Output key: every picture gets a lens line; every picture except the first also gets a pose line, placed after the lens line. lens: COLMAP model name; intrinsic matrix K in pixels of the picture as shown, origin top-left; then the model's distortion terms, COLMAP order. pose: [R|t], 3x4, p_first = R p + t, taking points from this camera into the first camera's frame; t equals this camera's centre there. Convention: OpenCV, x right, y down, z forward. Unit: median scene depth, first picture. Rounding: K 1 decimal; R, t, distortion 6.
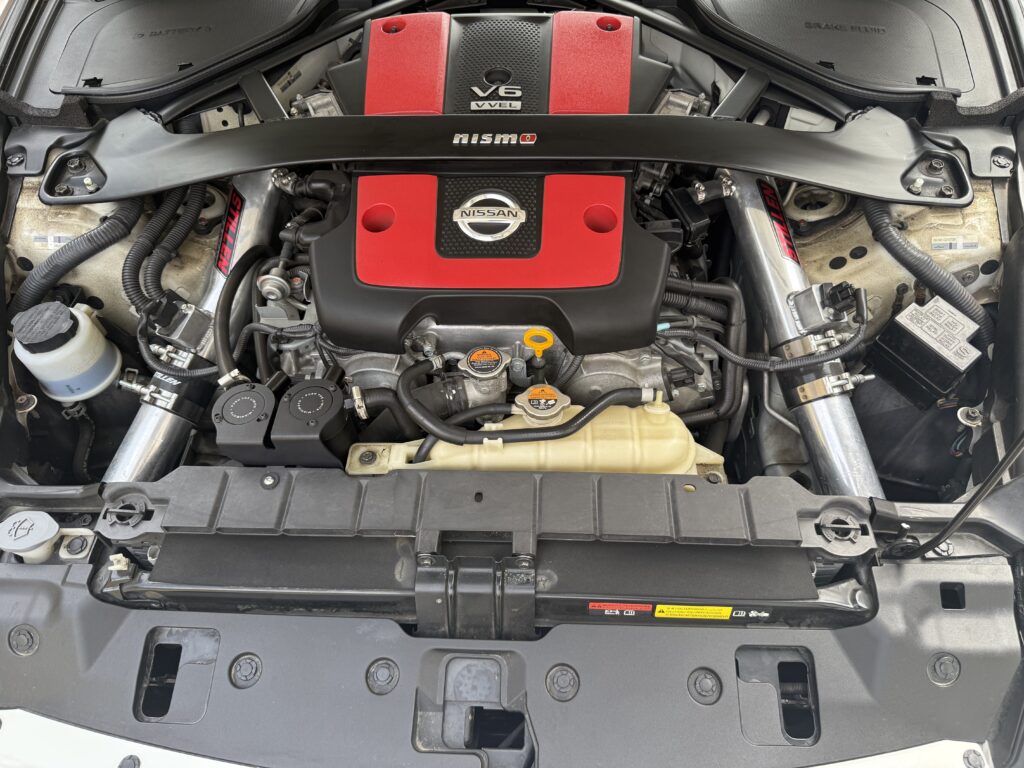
lens RADIAL K [[715.4, 0, 513.1], [0, 715.4, 383.8], [0, 0, 1]] dist [0.008599, 0.000880]
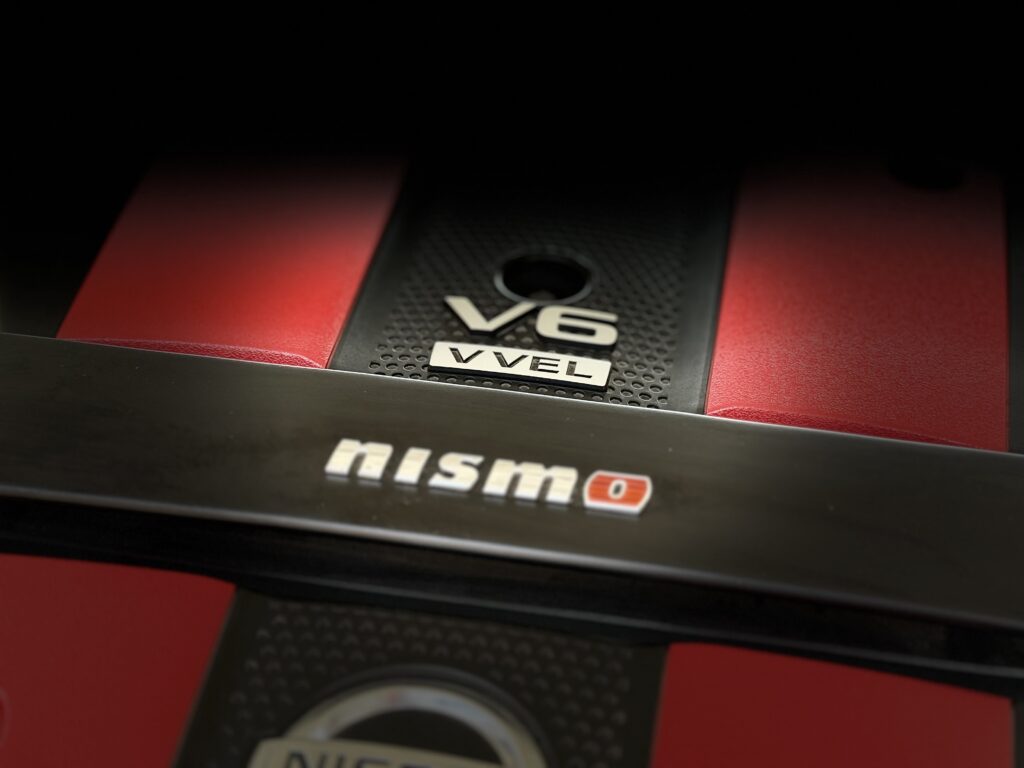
lens RADIAL K [[1434.3, 0, 512.4], [0, 1434.3, 383.8], [0, 0, 1]] dist [0.028844, 0.000000]
pose [[0.989004, 0.124437, -0.079915, 0.019353], [-0.145304, 0.918211, -0.368478, -0.174165], [0.027526, 0.376038, 0.926195, 0.484444]]
